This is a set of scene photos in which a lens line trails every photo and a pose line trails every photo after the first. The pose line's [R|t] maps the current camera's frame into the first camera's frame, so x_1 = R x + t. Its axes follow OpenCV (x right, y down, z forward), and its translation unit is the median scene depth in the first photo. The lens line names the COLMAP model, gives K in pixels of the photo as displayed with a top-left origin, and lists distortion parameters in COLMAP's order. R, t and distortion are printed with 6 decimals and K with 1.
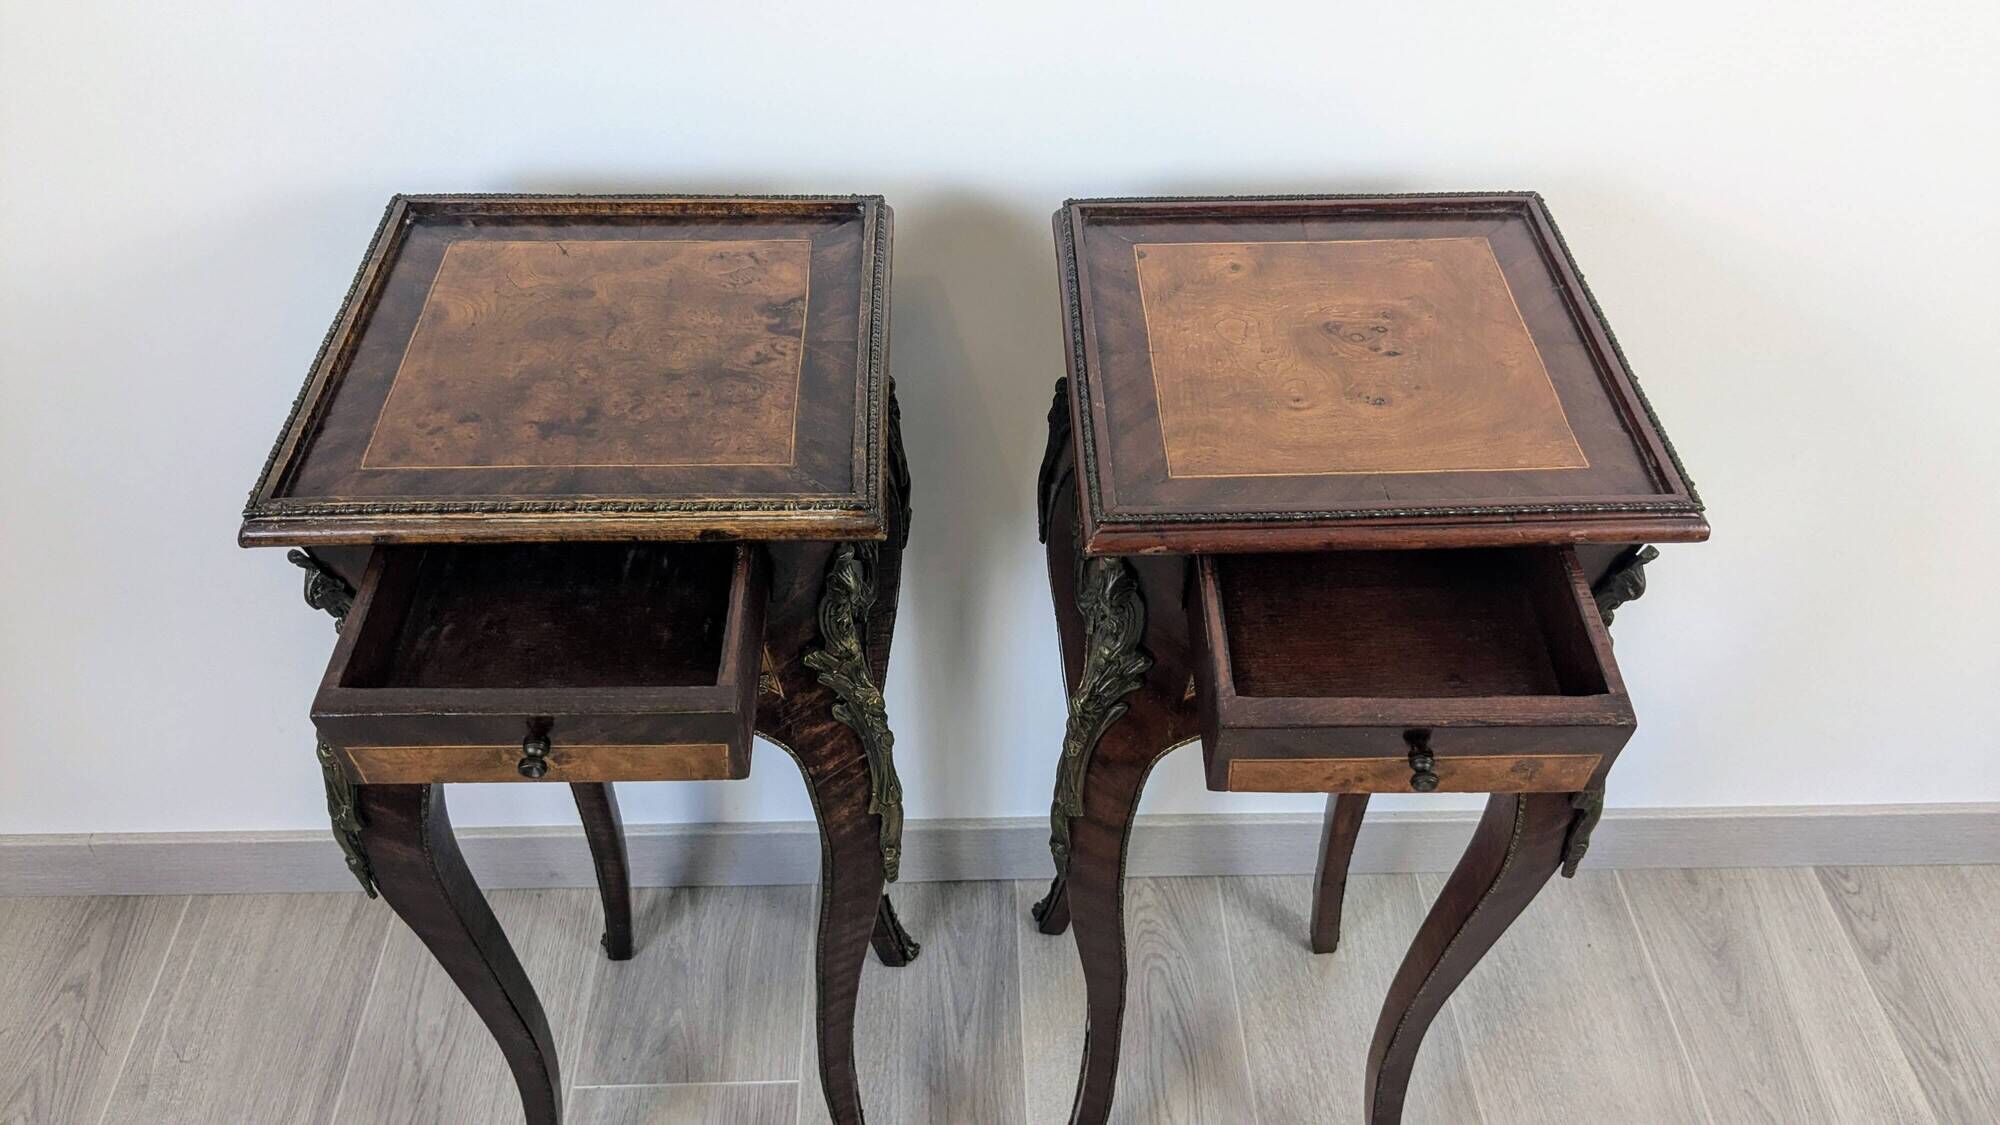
lens RADIAL K [[1640.7, 0, 983.6], [0, 1640.7, 538.7], [0, 0, 1]] dist [0.030871, -0.030915]
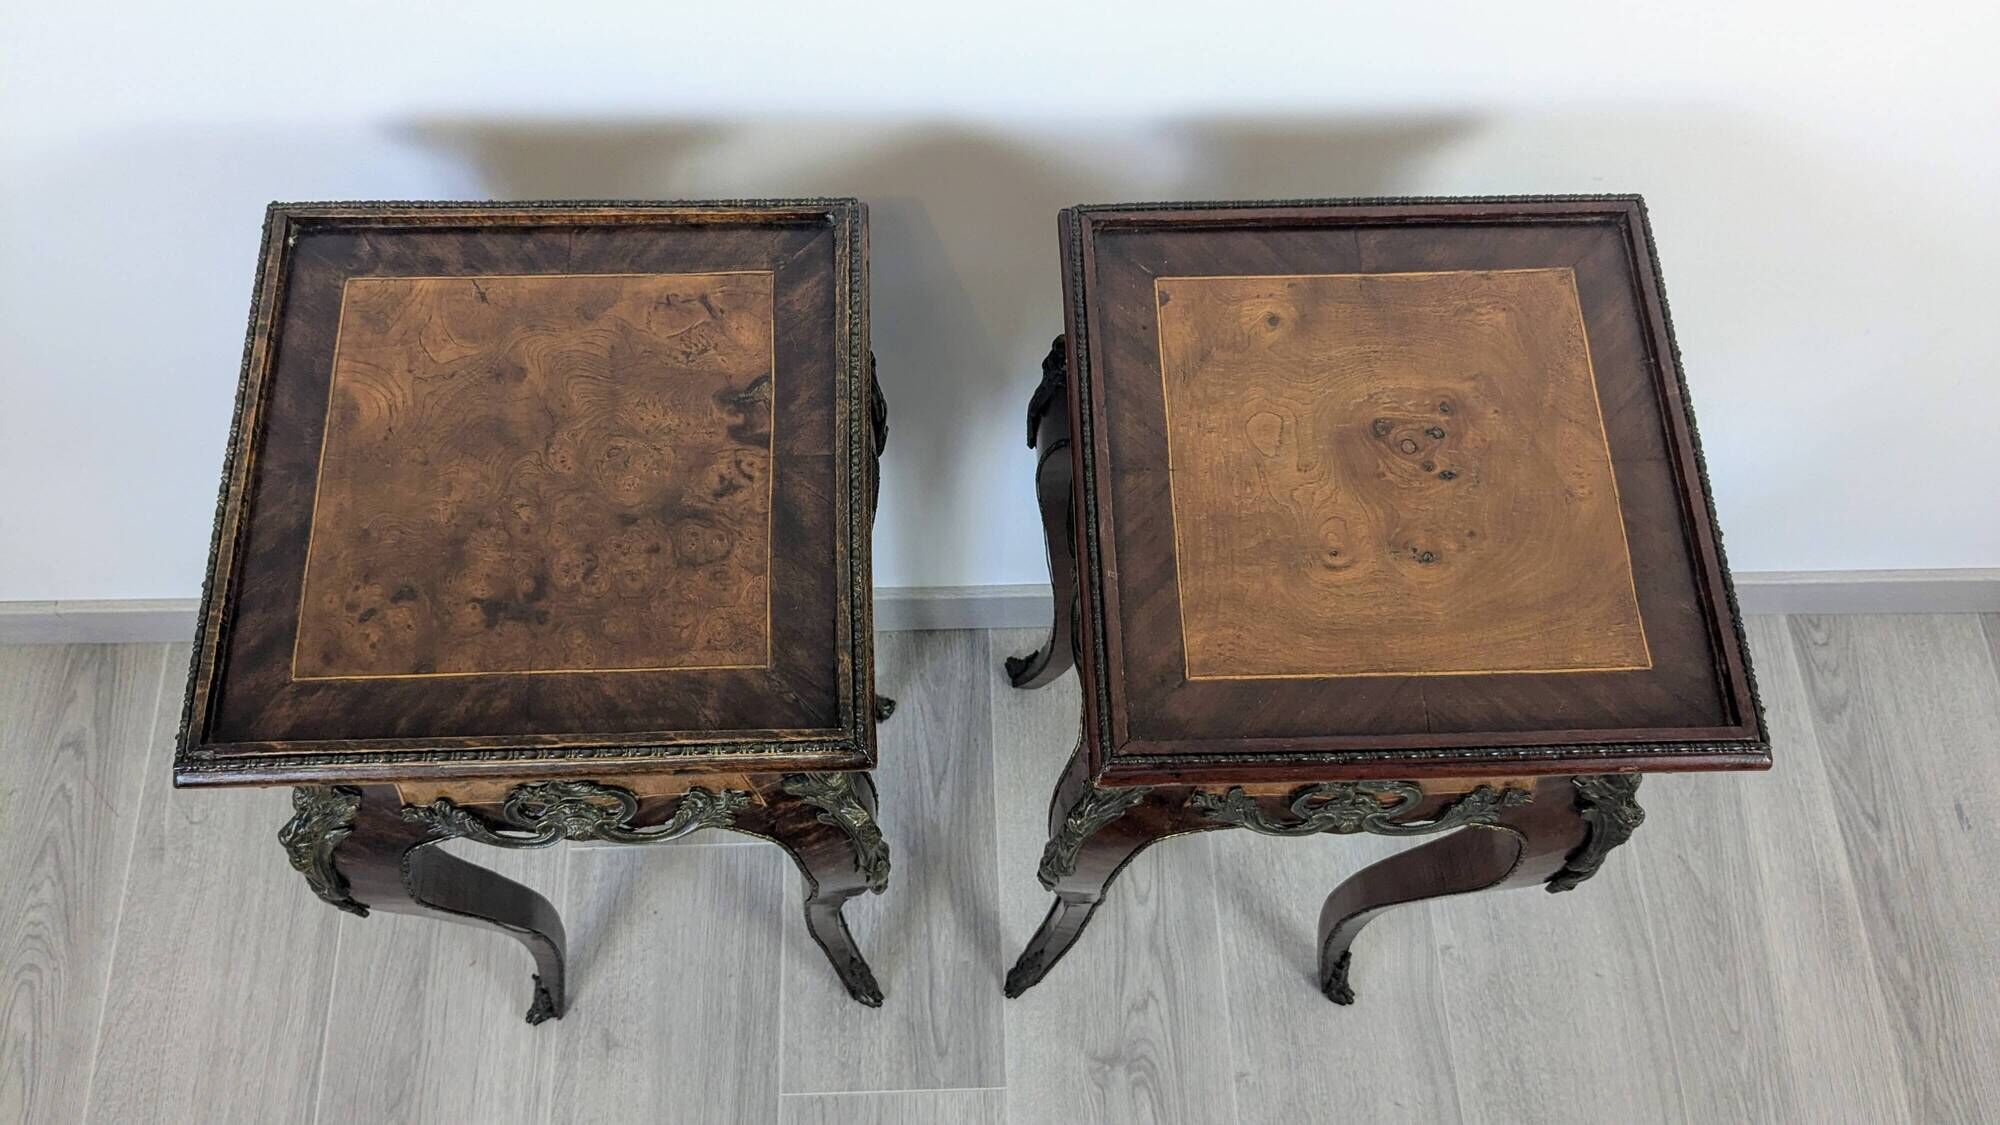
lens RADIAL K [[1640.7, 0, 940.4], [0, 1640.7, 535.5], [0, 0, 1]] dist [0.030871, -0.030915]
pose [[0.999993, 0.000566, 0.003565, -0.022749], [-0.001973, 0.912772, 0.408466, -0.417688], [-0.003022, -0.408470, 0.912767, 0.179527]]
